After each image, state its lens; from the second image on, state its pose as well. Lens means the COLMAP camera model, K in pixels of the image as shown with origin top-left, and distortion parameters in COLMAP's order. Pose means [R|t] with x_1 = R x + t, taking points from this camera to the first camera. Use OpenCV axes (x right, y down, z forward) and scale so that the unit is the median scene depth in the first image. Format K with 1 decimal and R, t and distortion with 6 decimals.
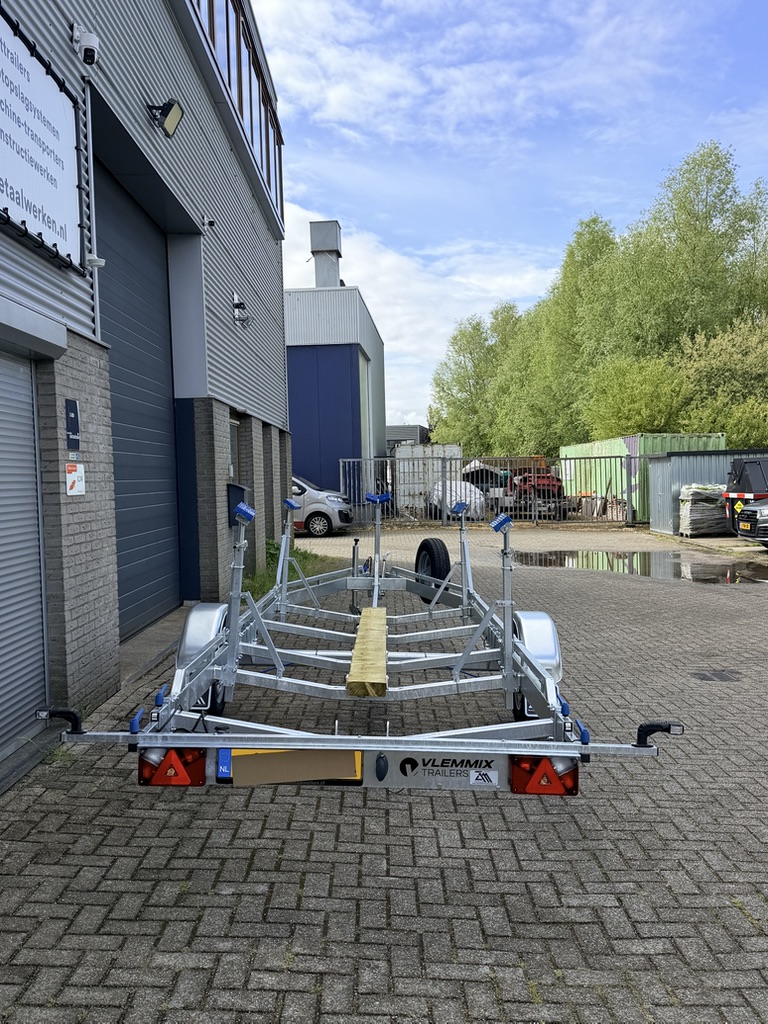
lens RADIAL K [[949.7, 0, 384.0], [0, 949.7, 512.0], [0, 0, 1]] dist [0.152104, -0.285011]
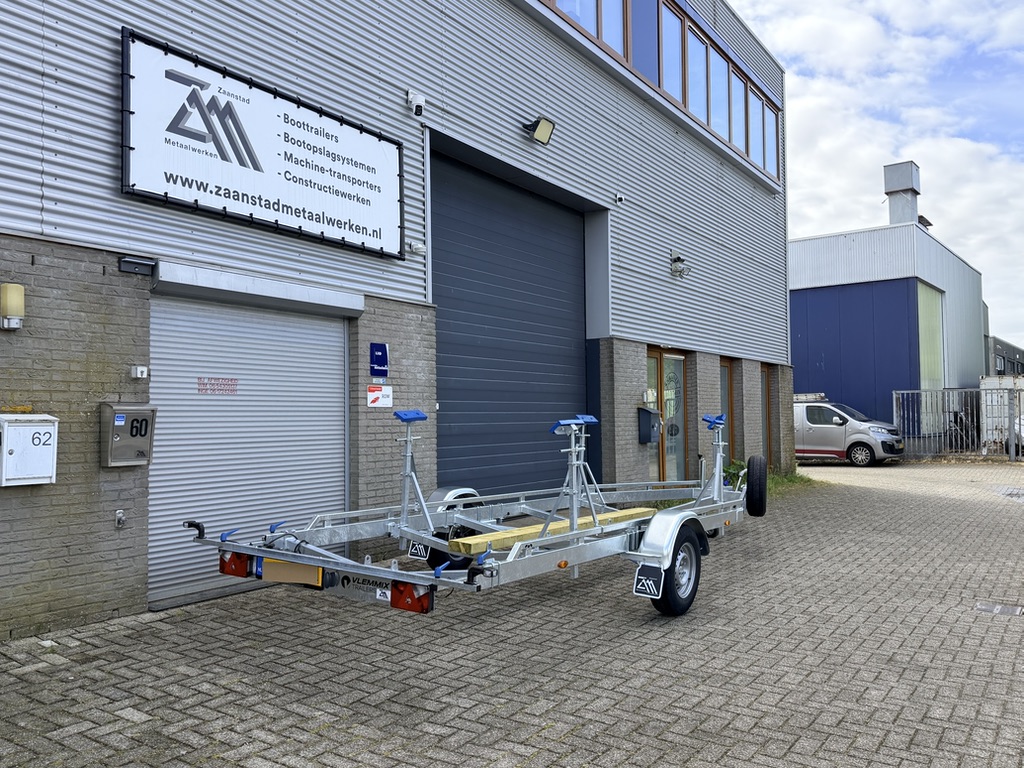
lens RADIAL K [[850.0, 0, 508.6], [0, 850.0, 389.6], [0, 0, 1]] dist [0.181137, -0.386470]
pose [[0.834390, -0.004405, -0.551157, 0.509128], [-0.029730, 0.998153, -0.052987, 0.017561], [0.550372, 0.060597, 0.832718, 0.008734]]
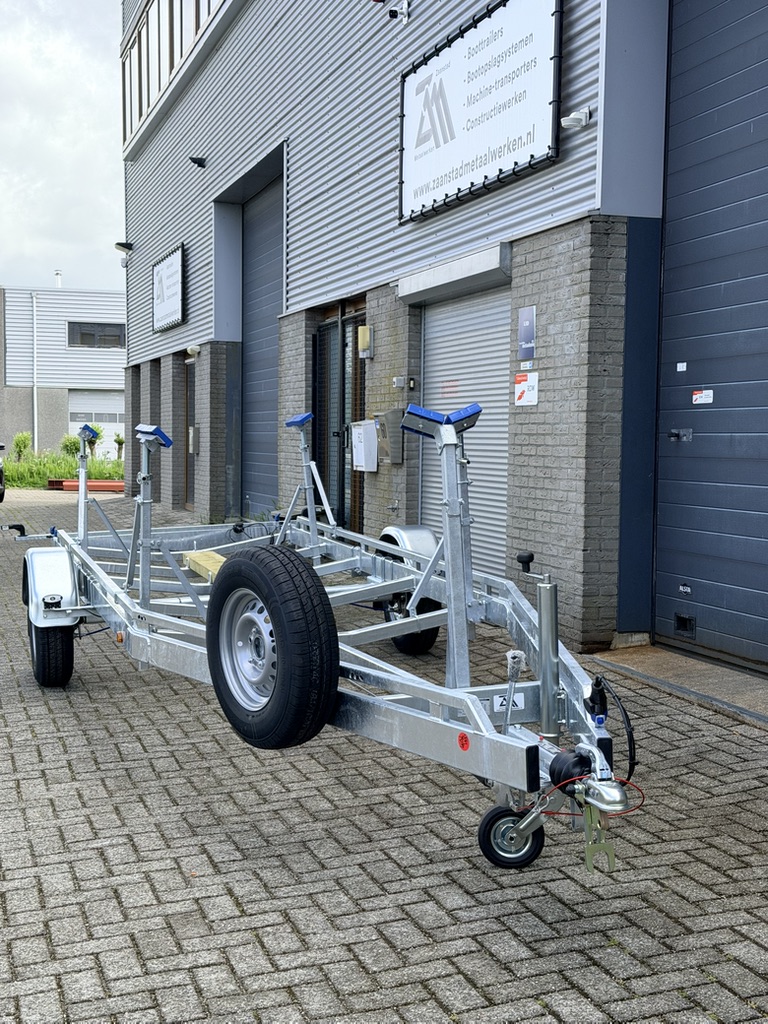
lens RADIAL K [[1412.9, 0, 384.0], [0, 1412.9, 512.0], [0, 0, 1]] dist [0.149807, -0.137342]
pose [[-0.954836, 0.031344, -0.295476, 0.220047], [0.002871, 0.995347, 0.096310, -0.043278], [0.297120, 0.091112, -0.950483, 2.078739]]
